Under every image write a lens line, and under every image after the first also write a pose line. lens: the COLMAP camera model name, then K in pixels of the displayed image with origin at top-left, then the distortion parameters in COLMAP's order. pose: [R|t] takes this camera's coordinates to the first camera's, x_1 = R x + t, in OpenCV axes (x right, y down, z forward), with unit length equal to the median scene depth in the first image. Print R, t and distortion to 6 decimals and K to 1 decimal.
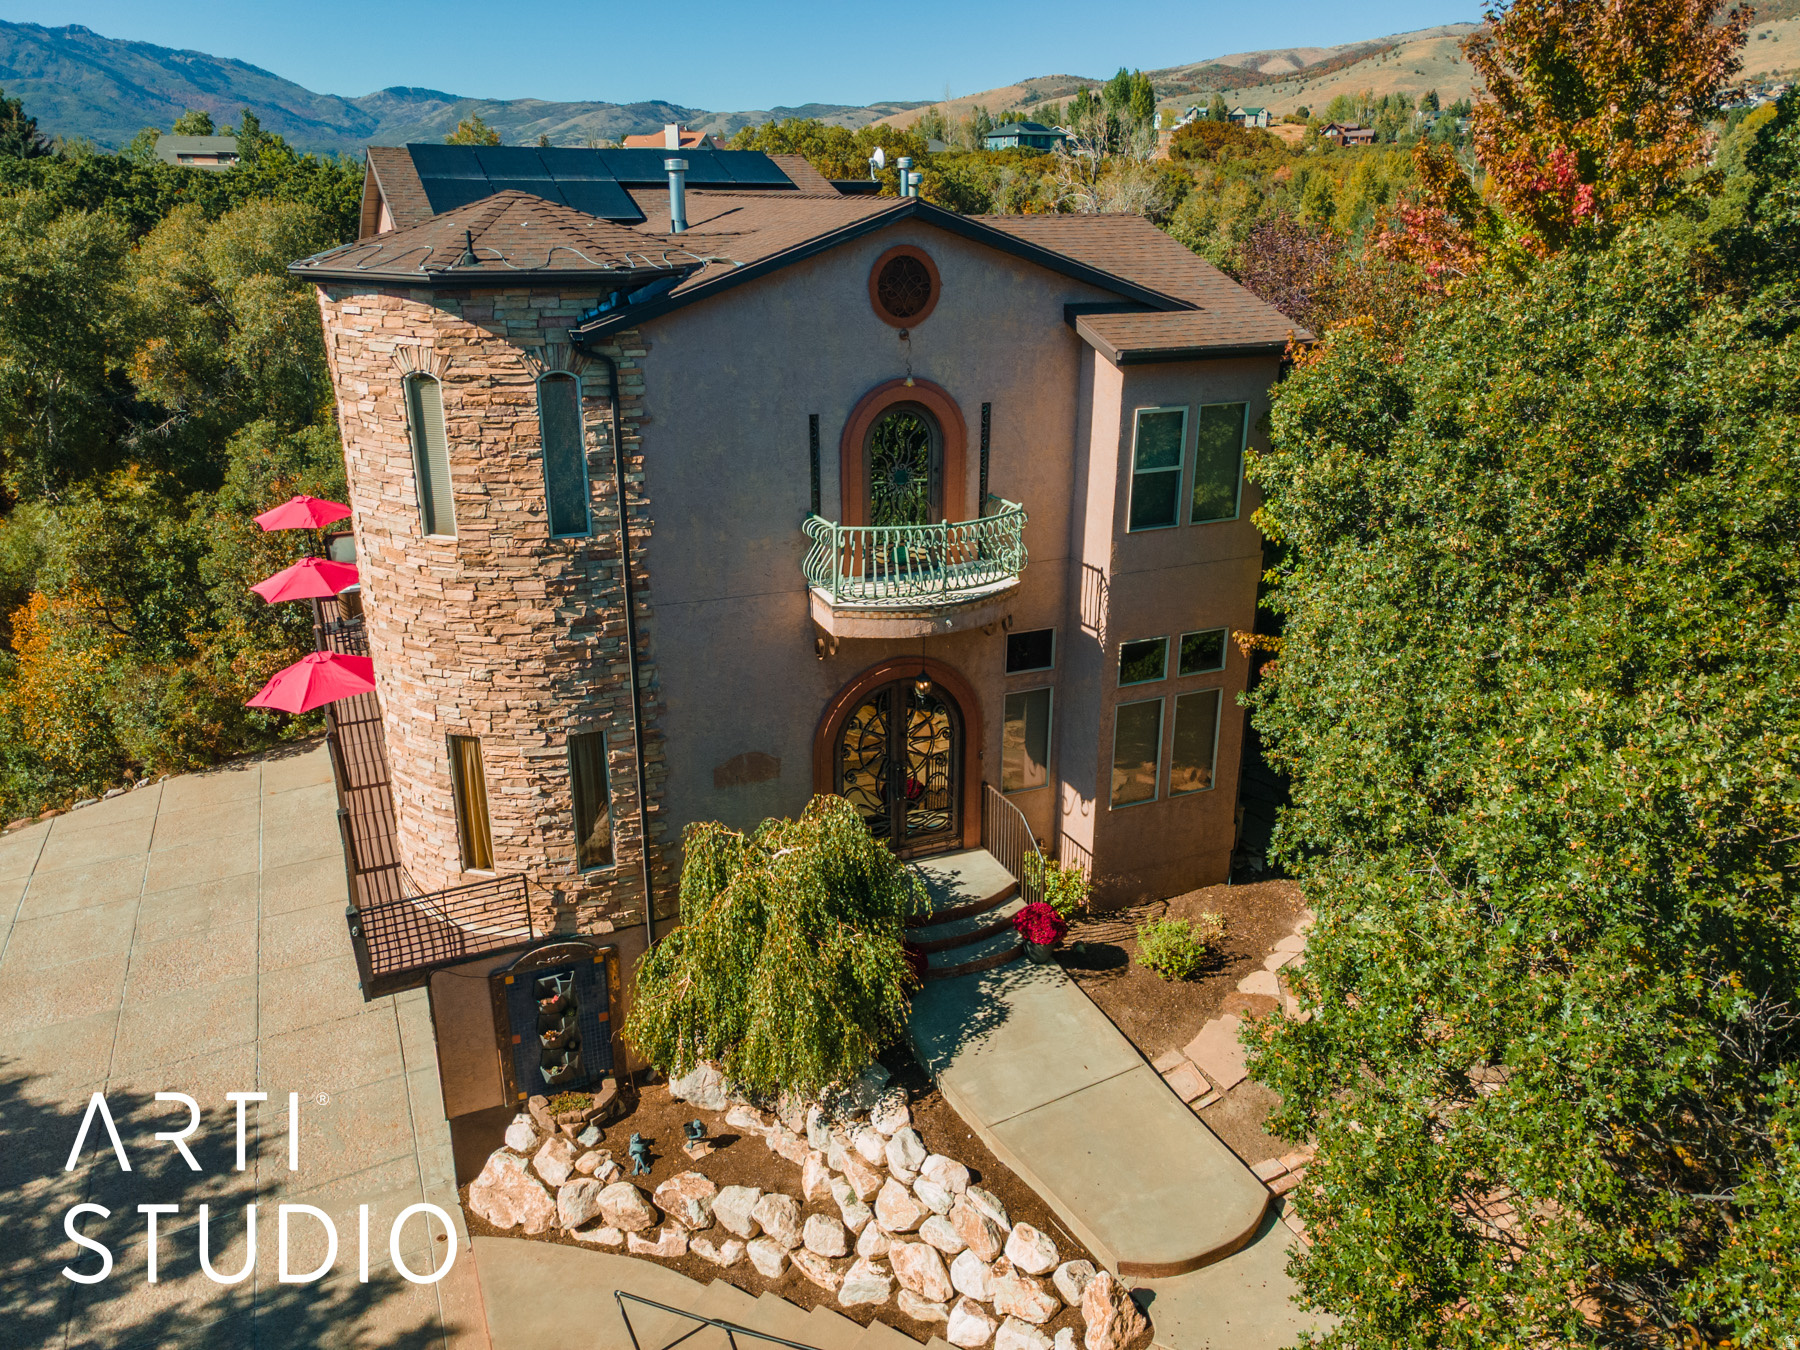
lens RADIAL K [[1322.1, 0, 854.3], [0, 1322.1, 681.7], [0, 0, 1]] dist [0.029506, 0.001048]
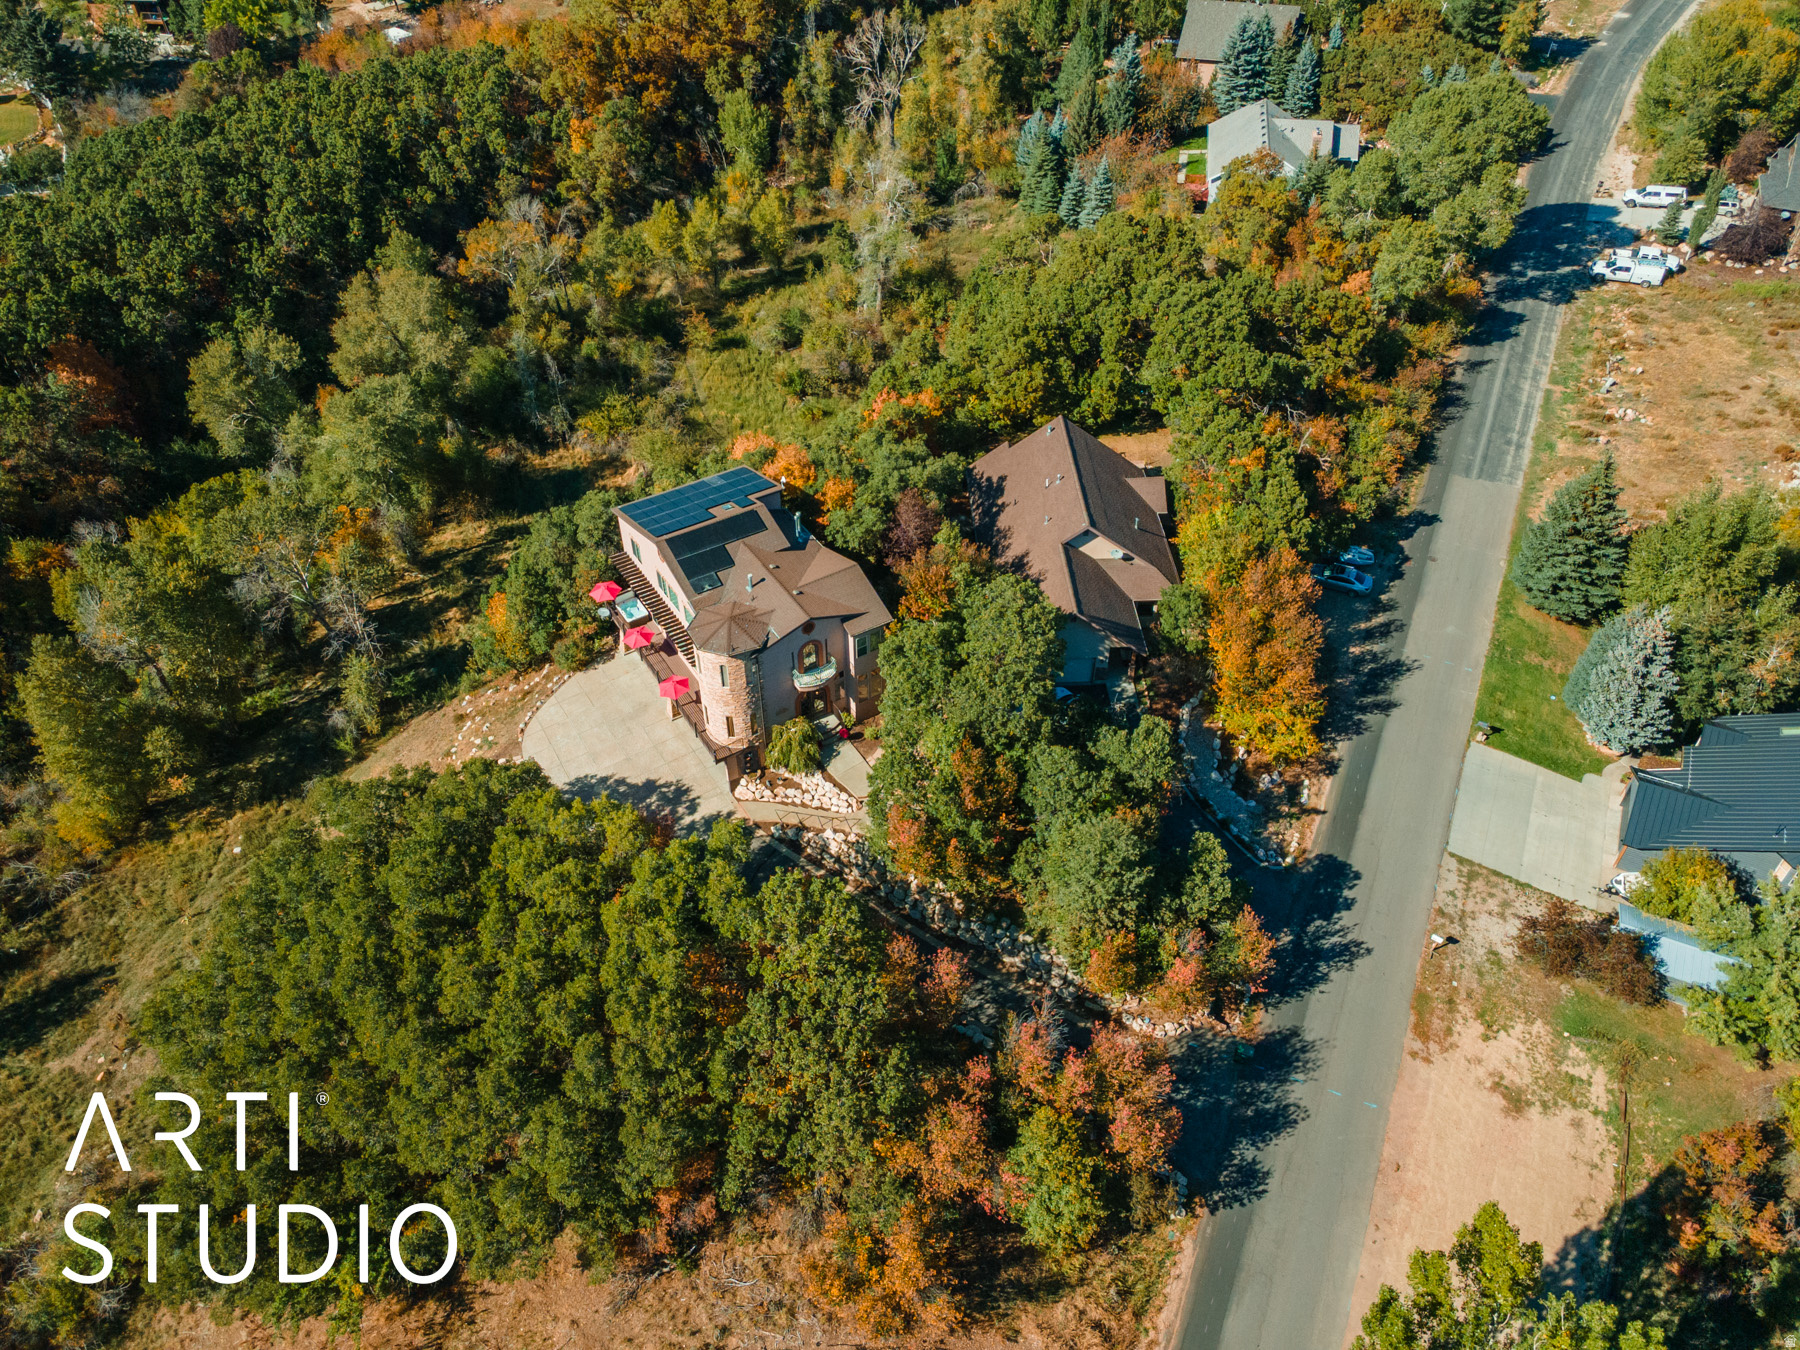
lens RADIAL K [[1313.7, 0, 900.0], [0, 1313.7, 675.0], [0, 0, 1]] dist [0.035300, 0.004140]
pose [[0.988117, -0.101601, 0.115334, -0.211396], [0.049919, 0.921822, 0.384385, -2.009143], [-0.145371, -0.374061, 0.915940, -3.654703]]
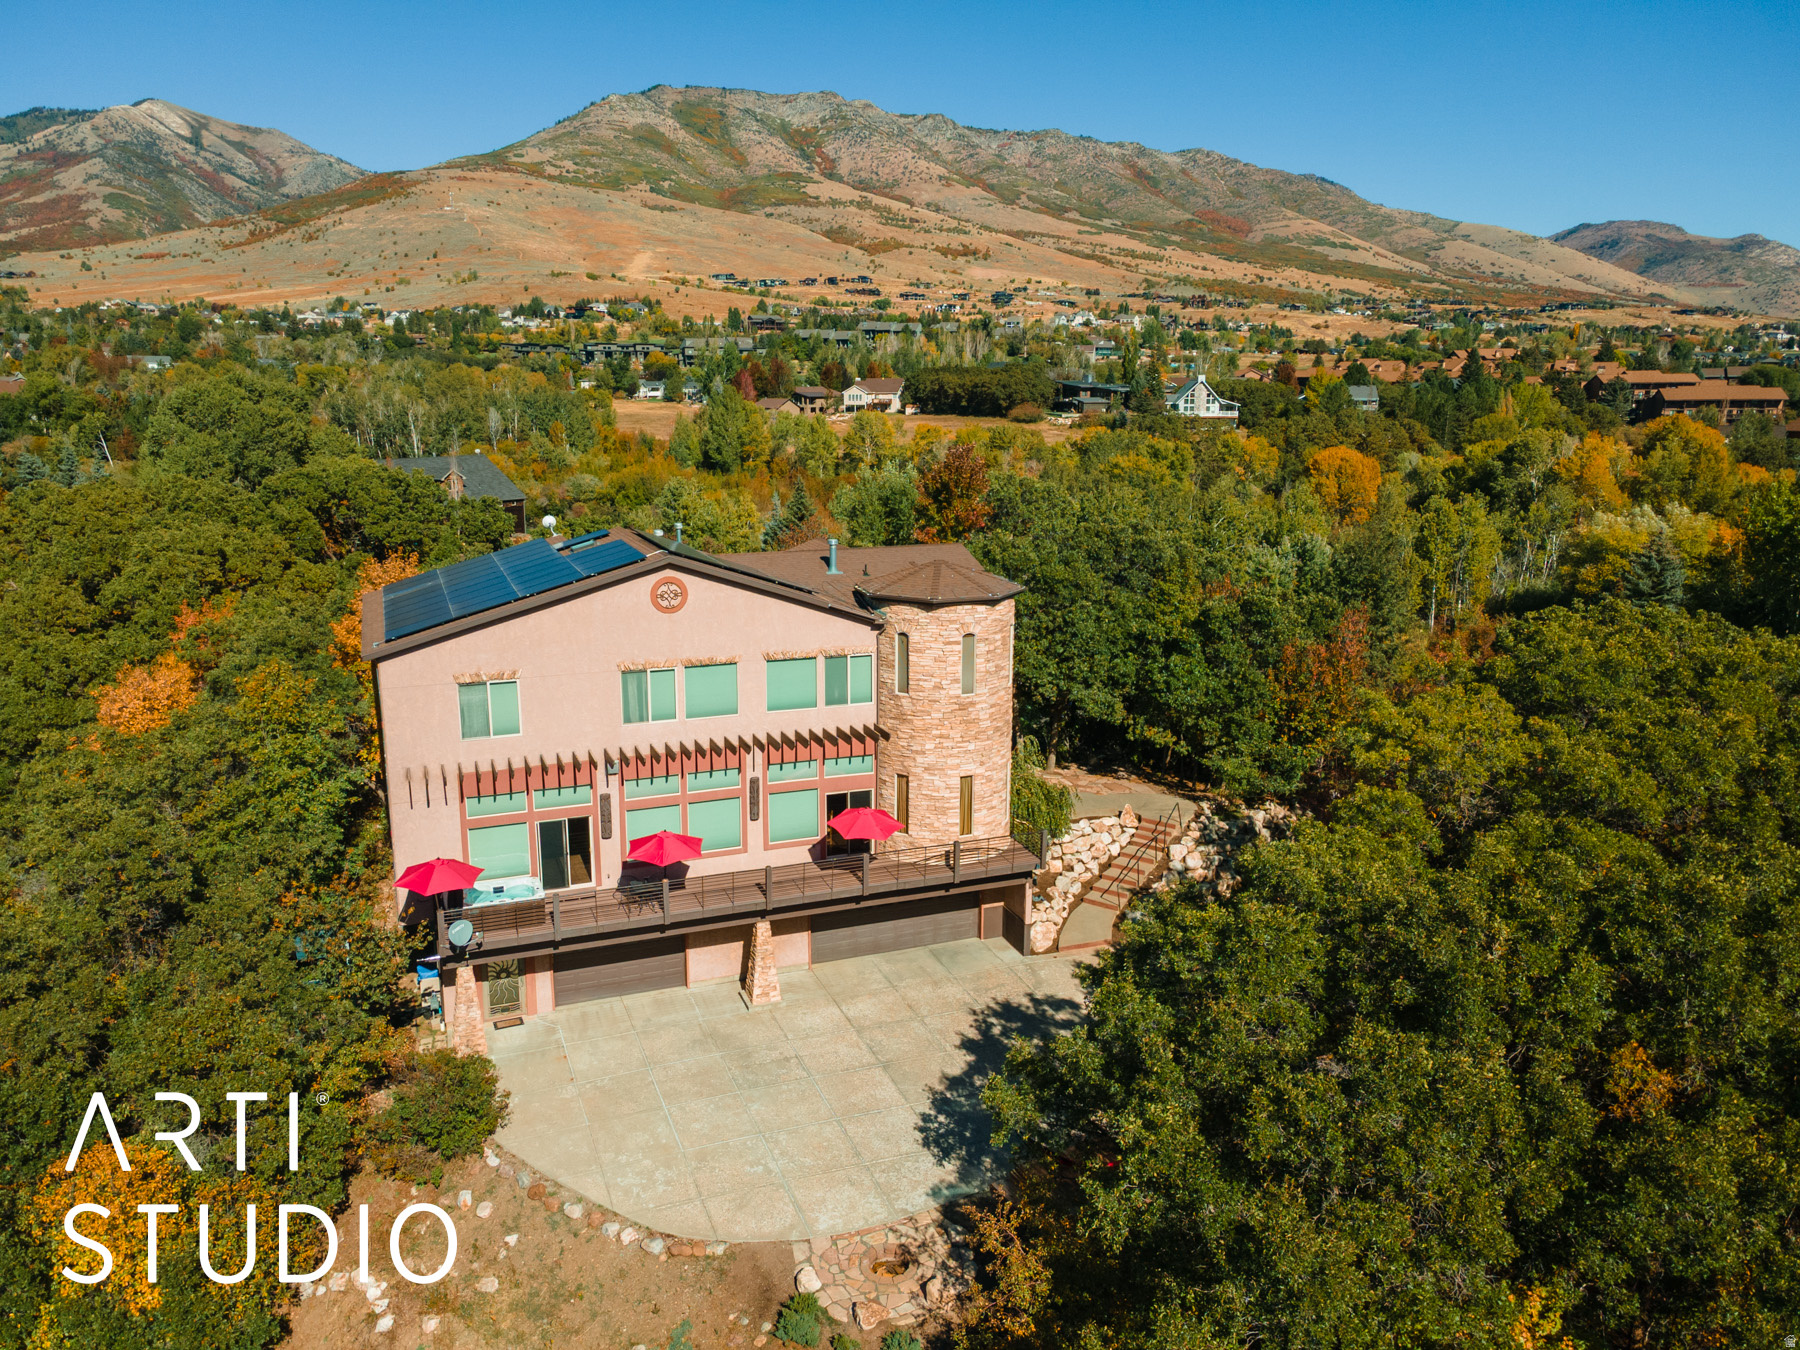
lens RADIAL K [[1307.2, 0, 900.0], [0, 1307.2, 675.0], [0, 0, 1]] dist [0.072295, -0.003022]
pose [[0.030459, -0.215964, 0.975926, -2.682816], [0.346036, 0.918280, 0.192407, -0.660253], [-0.937727, 0.331845, 0.102701, 0.874166]]
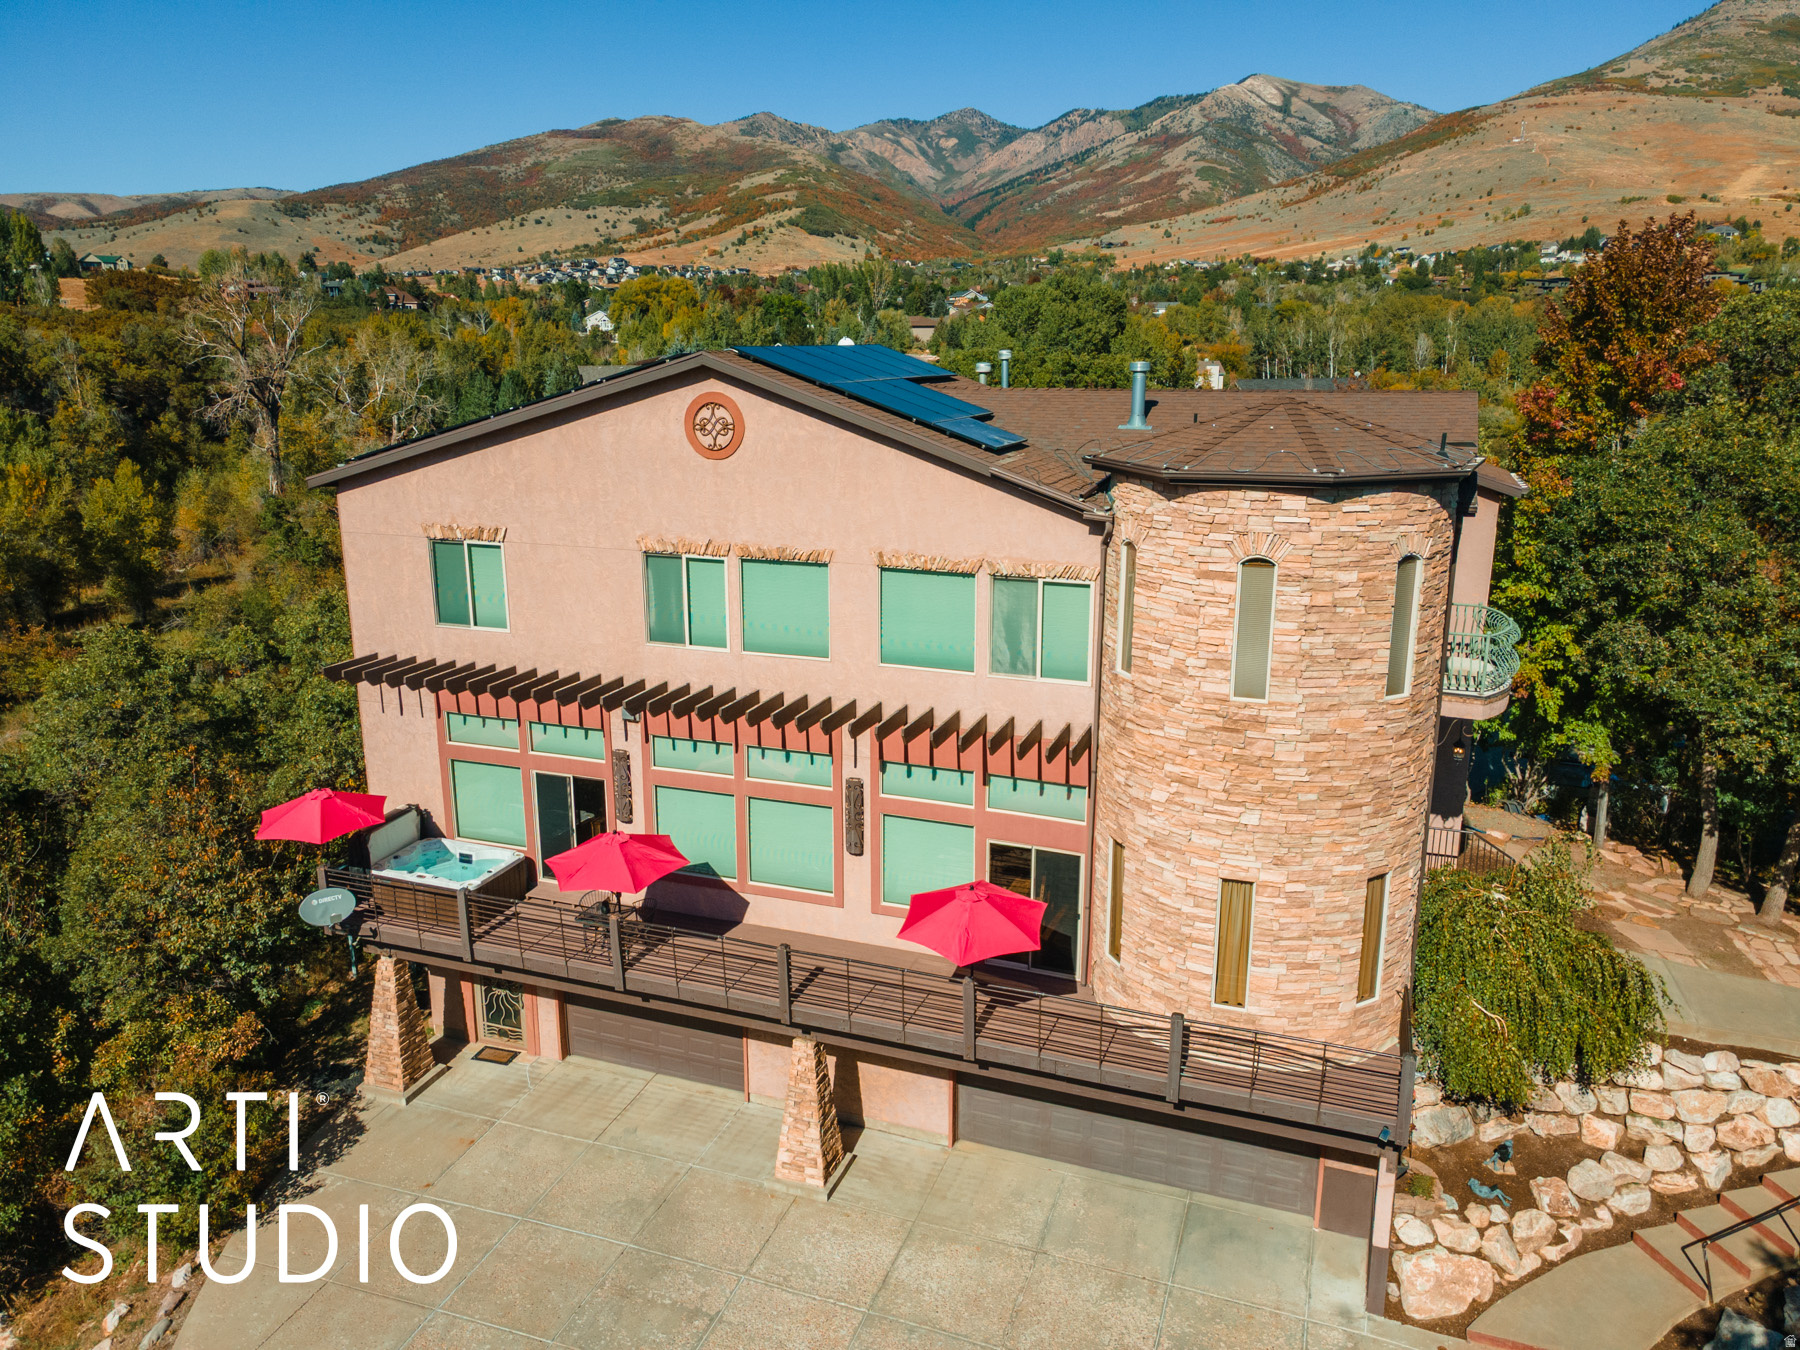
lens RADIAL K [[1313.7, 0, 900.0], [0, 1313.7, 675.0], [0, 0, 1]] dist [0.035300, 0.004140]
pose [[0.695227, -0.178997, 0.696146, -1.294318], [0.252219, 0.967665, -0.003074, -0.215405], [-0.673086, 0.177719, 0.717893, 0.447358]]
